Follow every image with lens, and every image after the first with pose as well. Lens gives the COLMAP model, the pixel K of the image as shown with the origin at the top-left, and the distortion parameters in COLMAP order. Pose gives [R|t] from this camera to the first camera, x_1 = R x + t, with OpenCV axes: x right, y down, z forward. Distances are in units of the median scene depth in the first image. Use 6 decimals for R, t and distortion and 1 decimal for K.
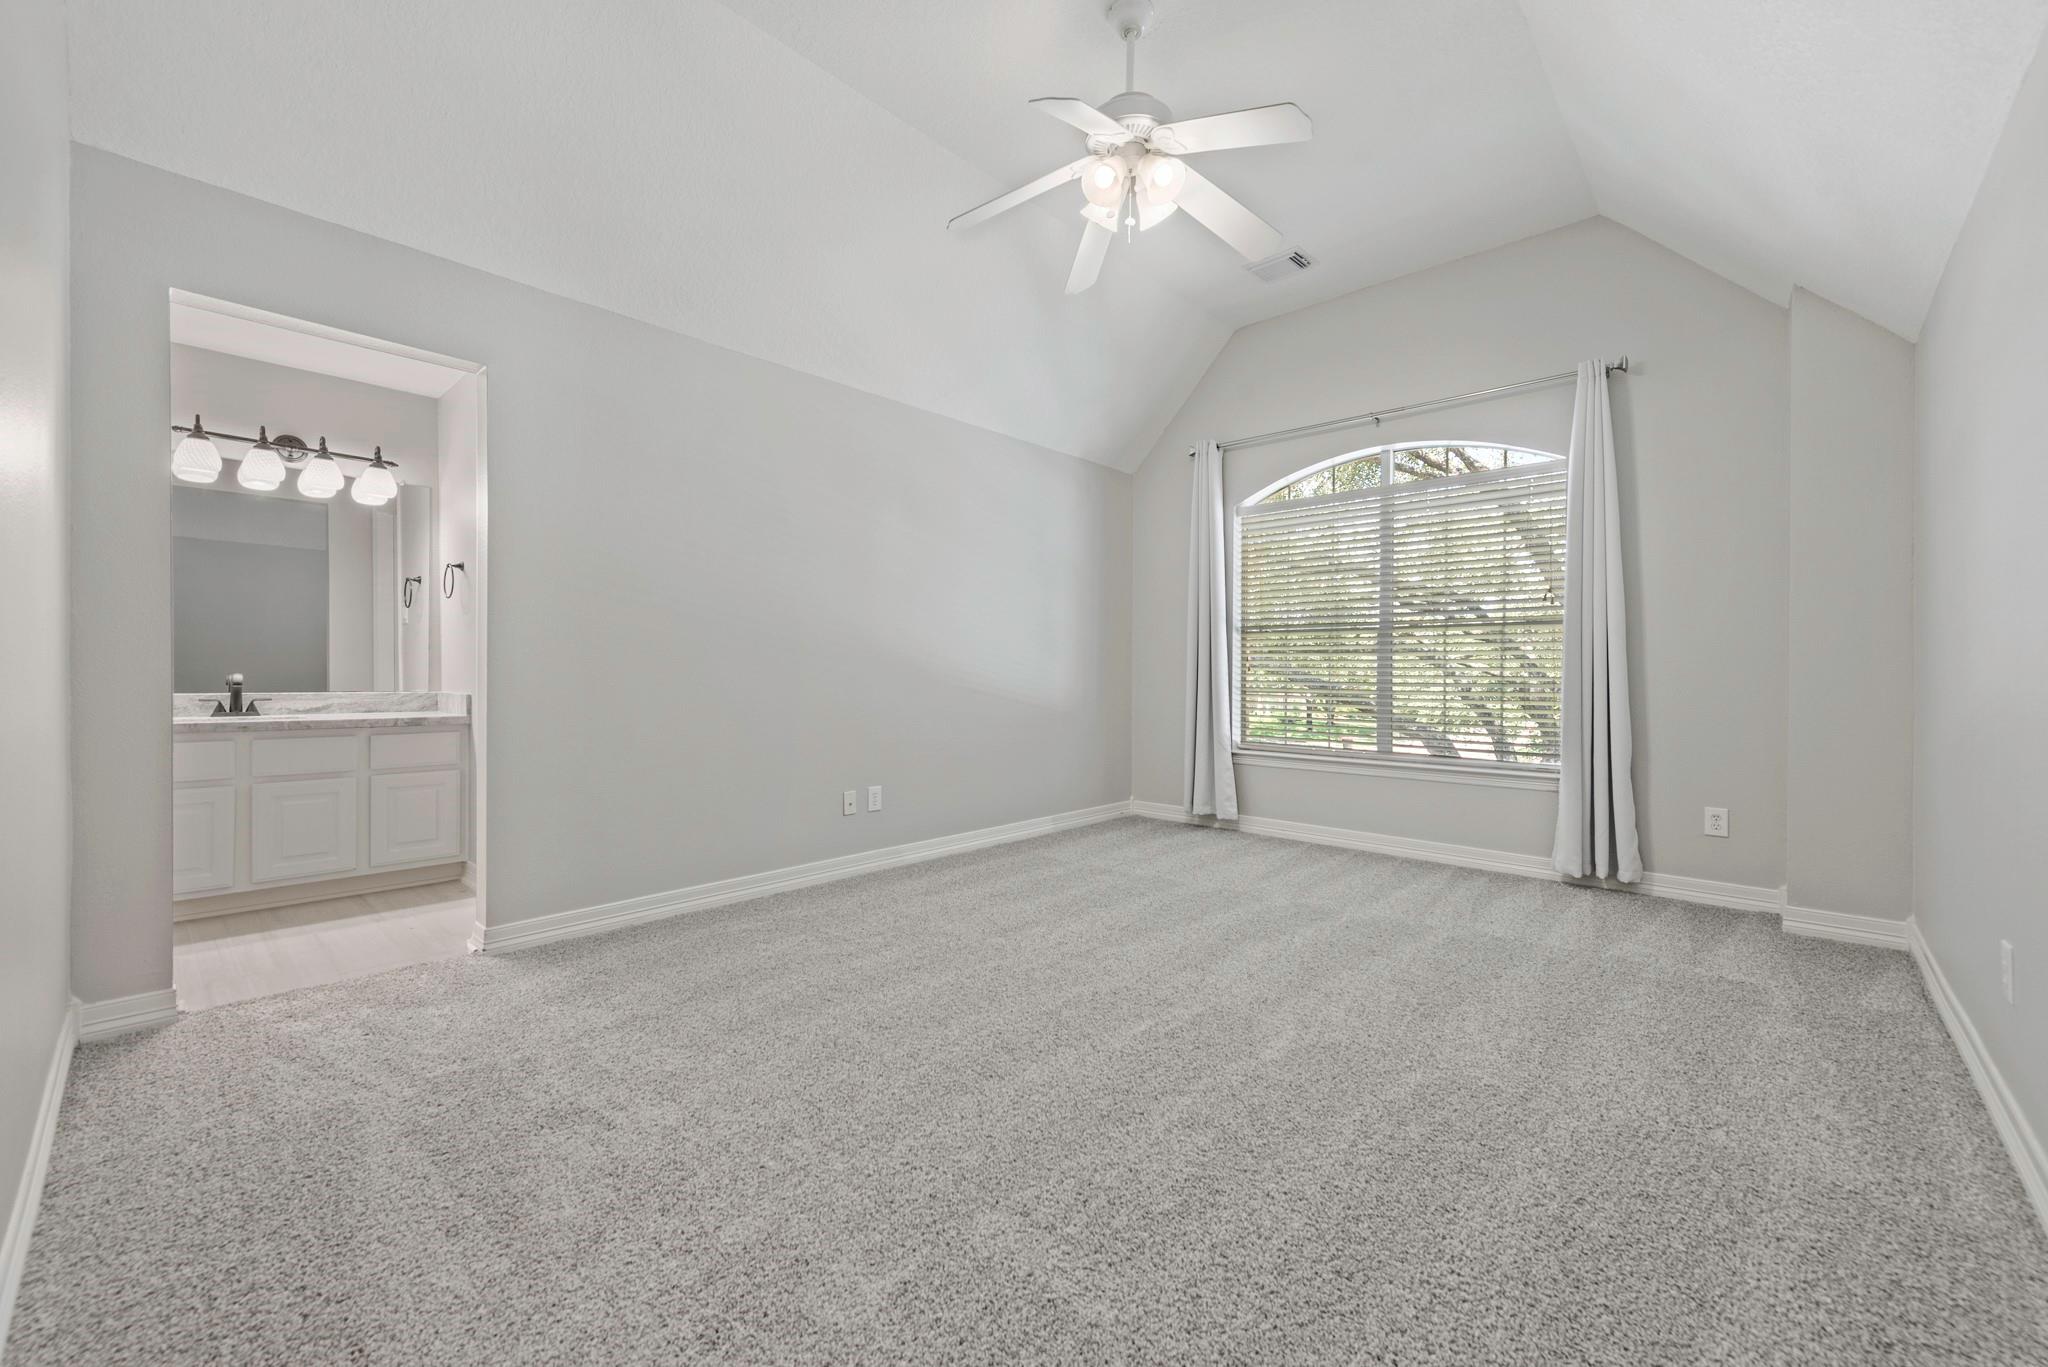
lens RADIAL K [[809.1, 0, 1024.6], [0, 809.1, 675.0], [0, 0, 1]] dist [0.008611, -0.000158]
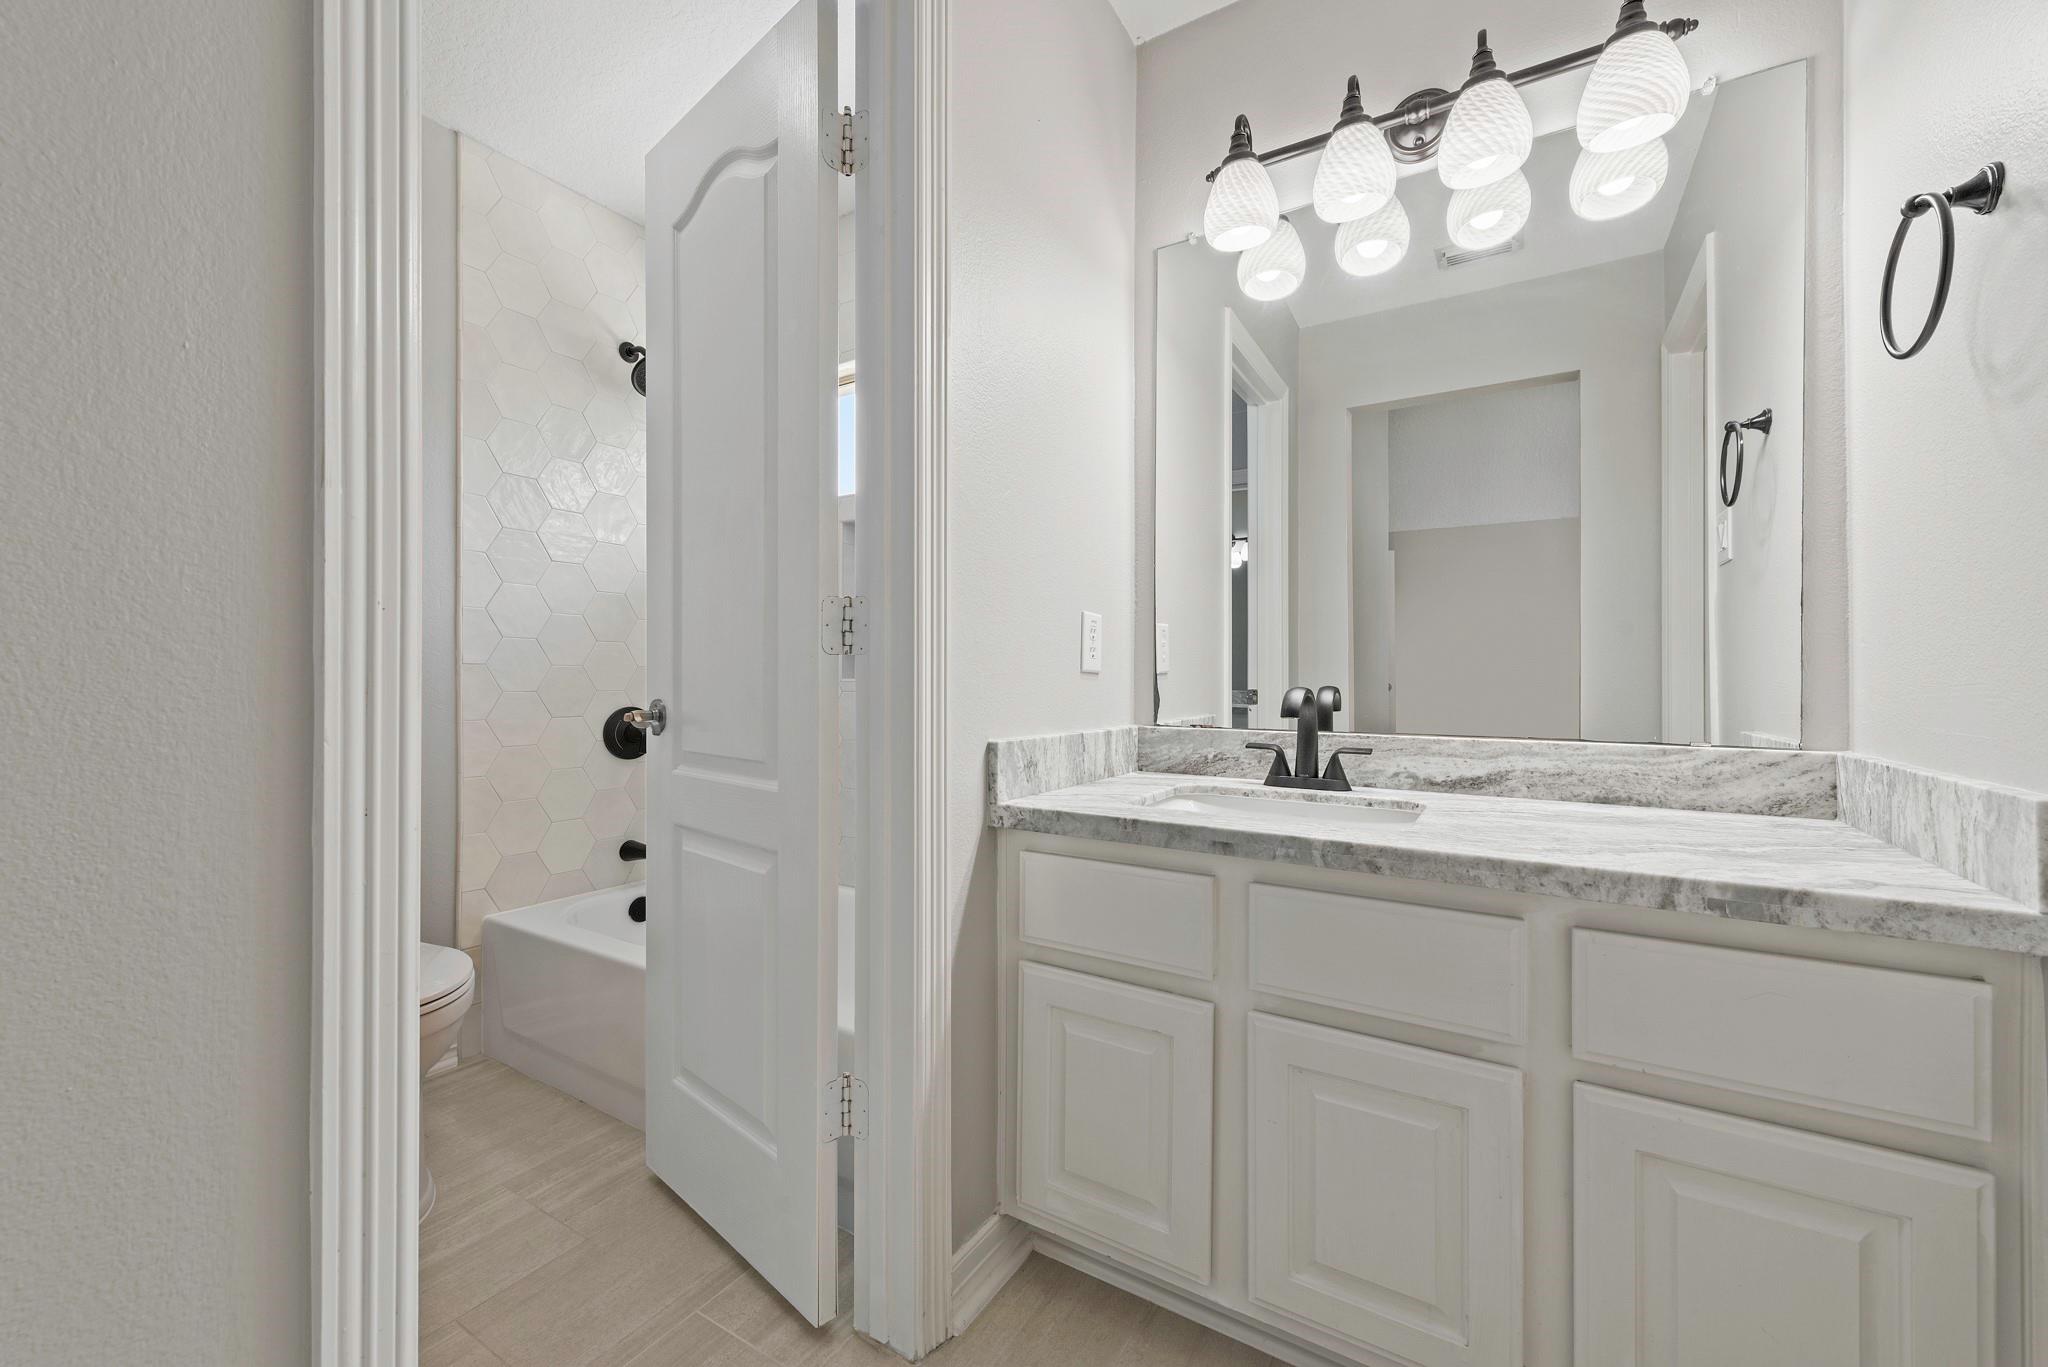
lens RADIAL K [[809.1, 0, 1024.6], [0, 809.1, 675.0], [0, 0, 1]] dist [0.008611, -0.000158]
pose [[0.193330, -0.004841, -0.981122, -0.555275], [-0.002614, 0.999982, -0.005449, -0.005174], [0.981130, 0.003618, 0.193314, 0.742920]]
